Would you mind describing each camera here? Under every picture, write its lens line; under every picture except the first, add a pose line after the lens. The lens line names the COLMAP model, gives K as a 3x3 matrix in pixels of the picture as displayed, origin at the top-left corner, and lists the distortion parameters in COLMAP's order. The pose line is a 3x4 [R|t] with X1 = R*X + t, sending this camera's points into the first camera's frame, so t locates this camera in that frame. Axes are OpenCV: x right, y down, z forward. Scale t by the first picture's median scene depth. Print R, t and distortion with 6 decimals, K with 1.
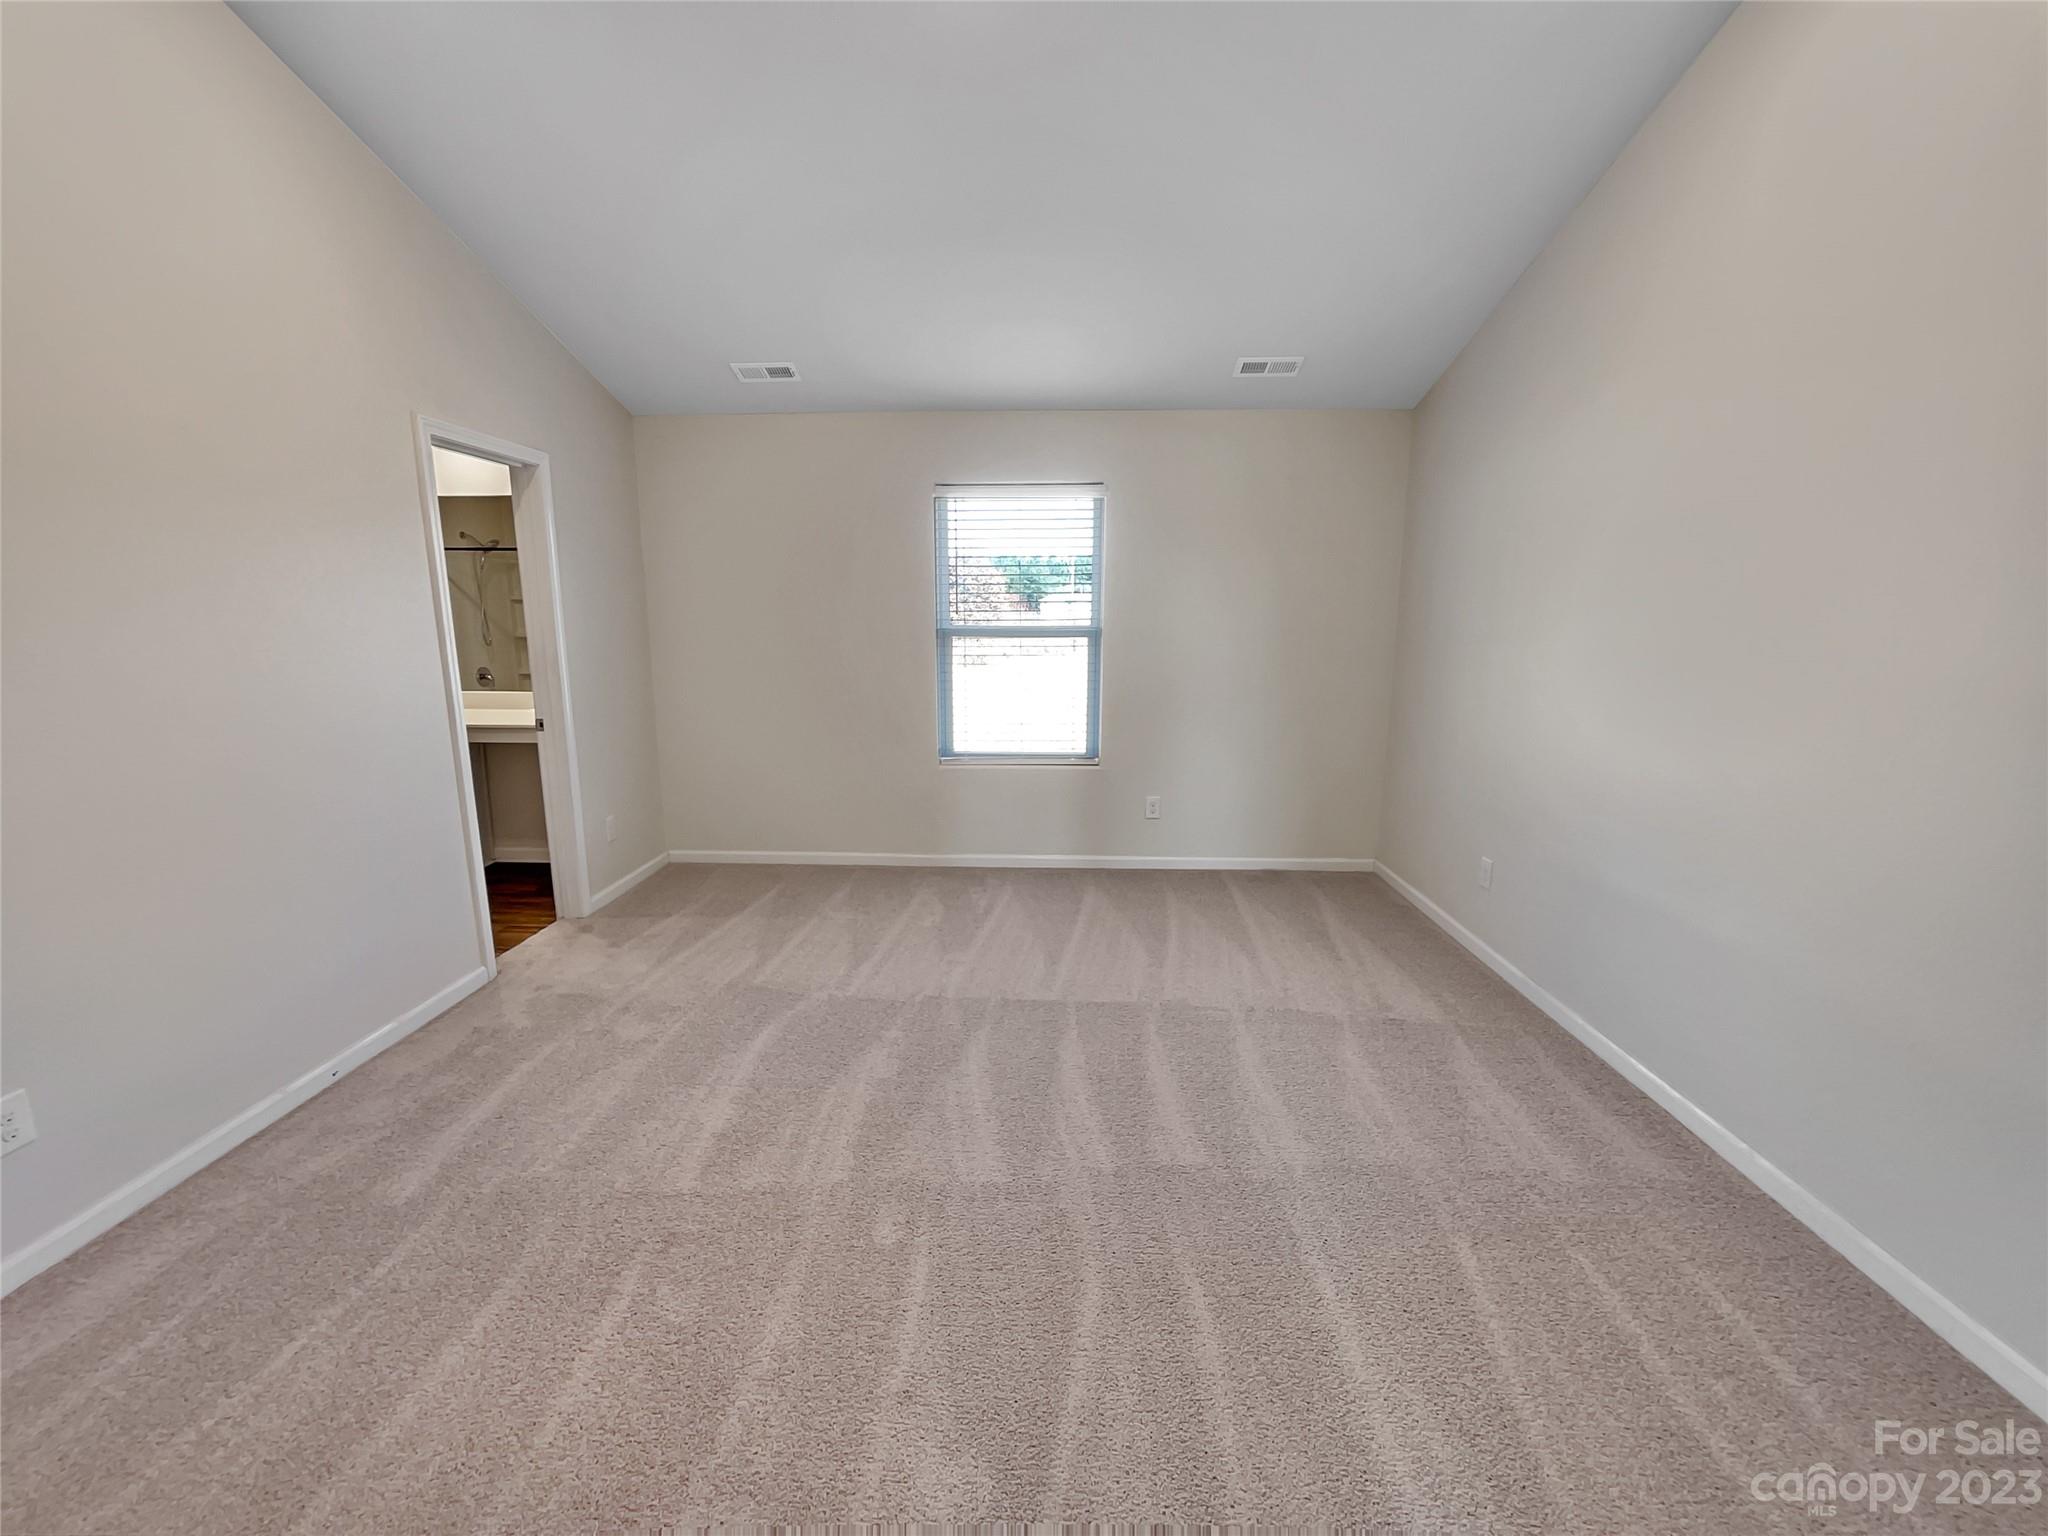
lens RADIAL K [[831.7, 0, 1024.0], [0, 831.7, 768.0], [0, 0, 1]] dist [-0.000758, 0.000115]
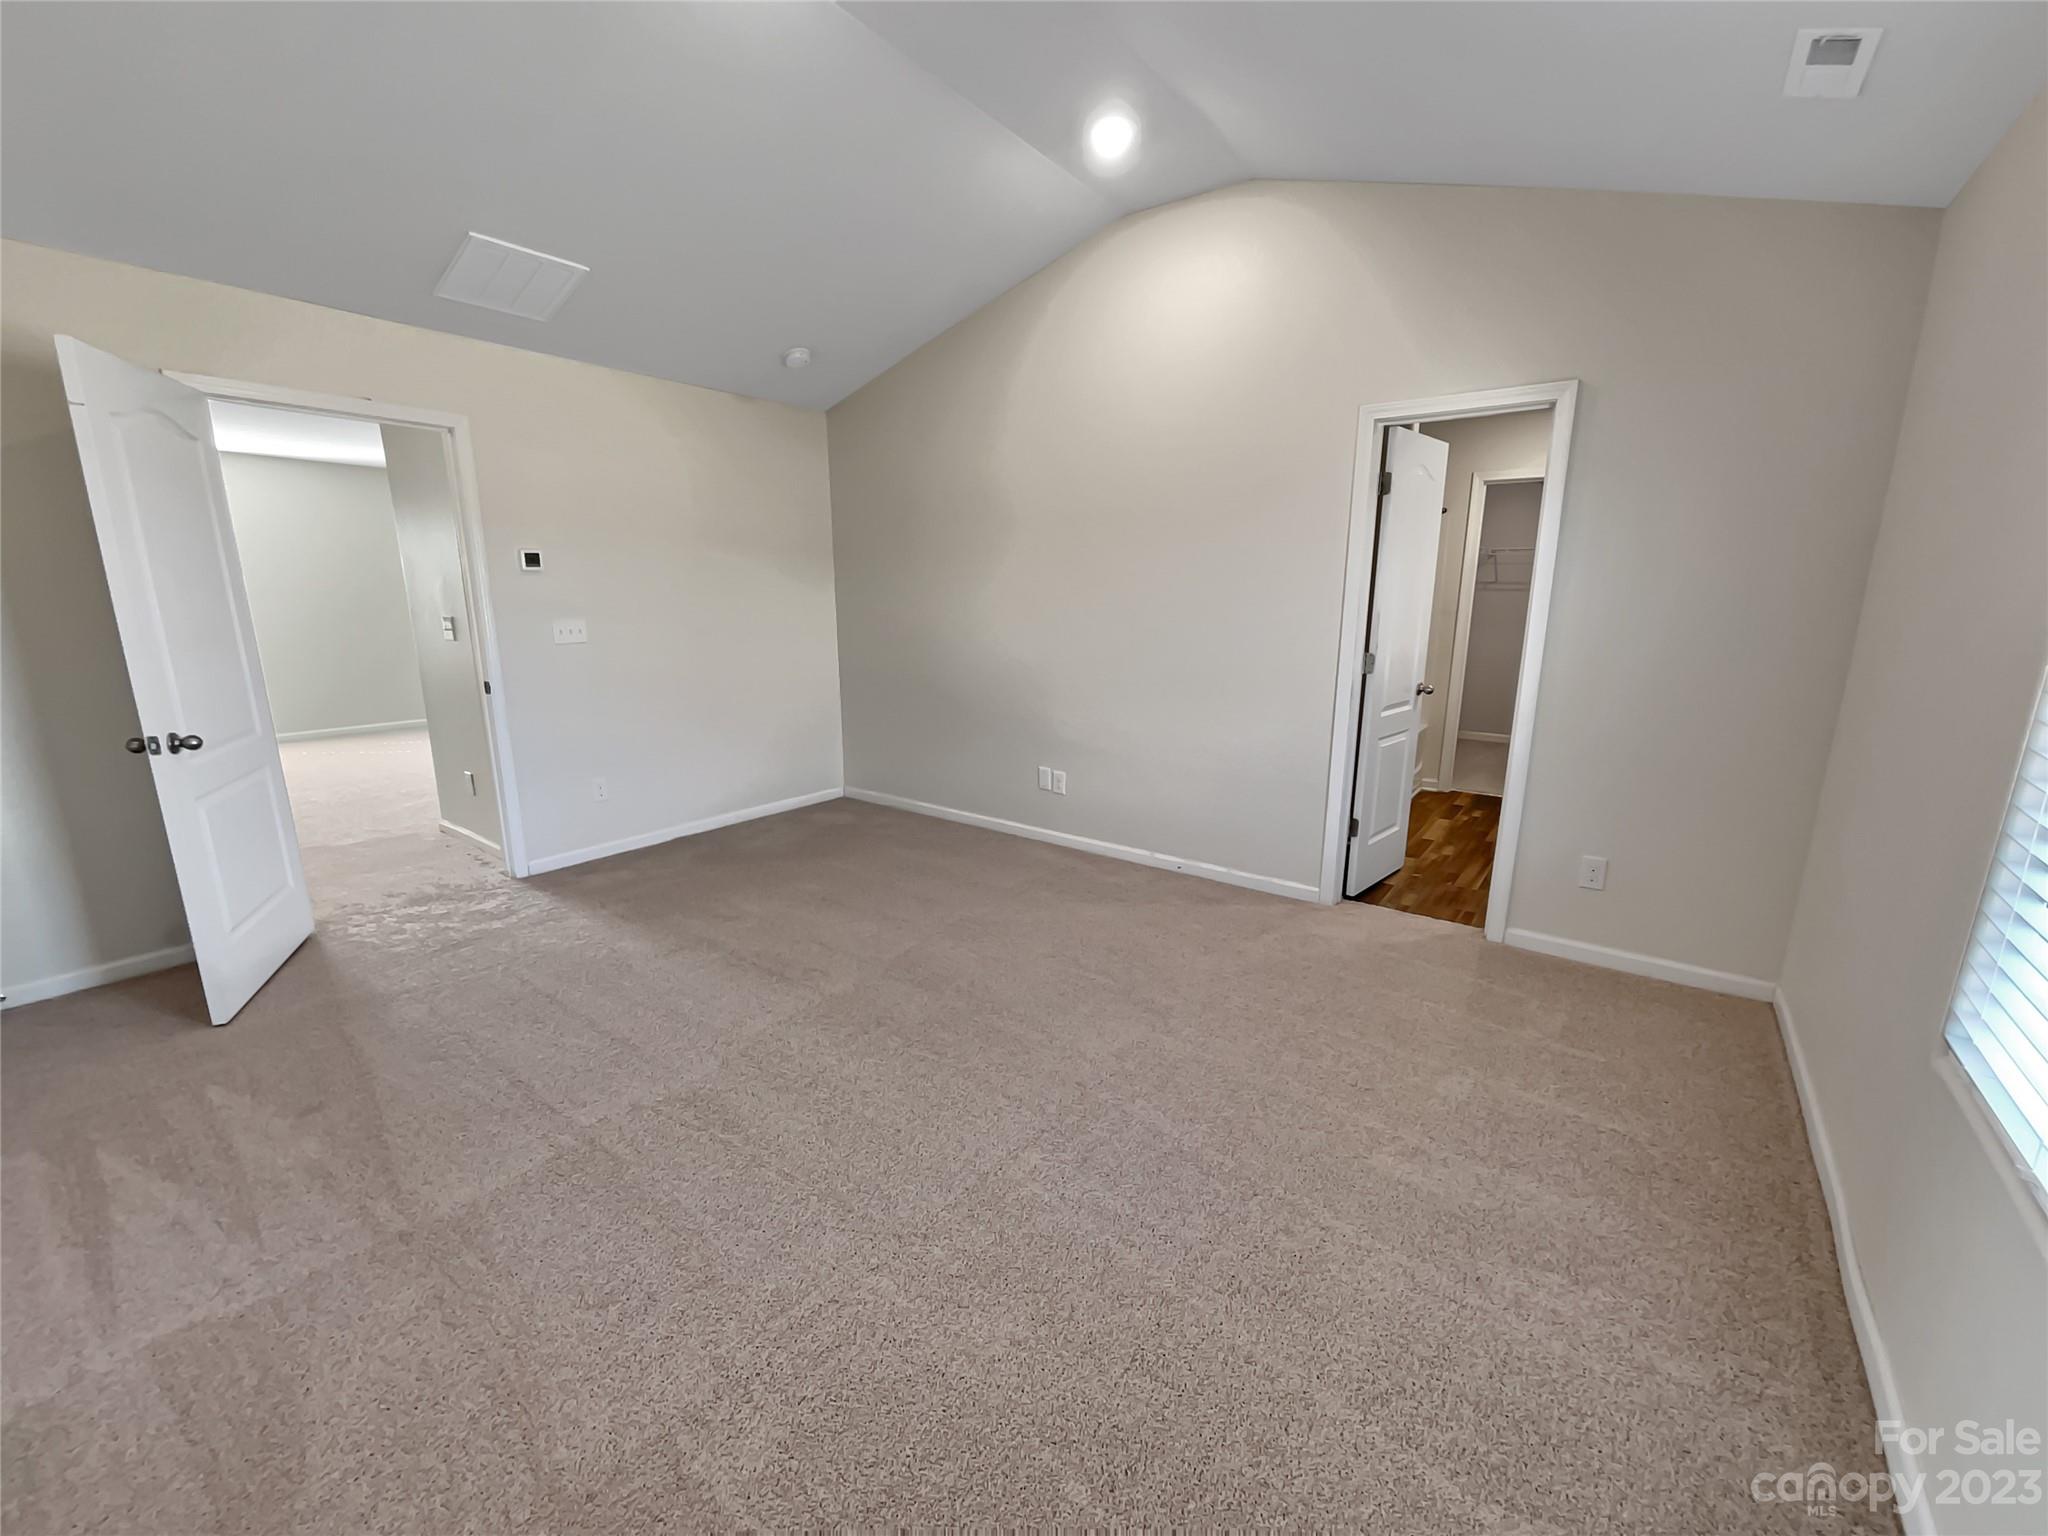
lens RADIAL K [[831.7, 0, 1024.0], [0, 831.7, 768.0], [0, 0, 1]] dist [-0.000758, 0.000115]
pose [[-0.567288, 0.177152, -0.804240, 0.435442], [-0.154022, 0.936532, 0.314936, -0.198119], [0.808988, 0.302530, -0.503998, 1.076747]]
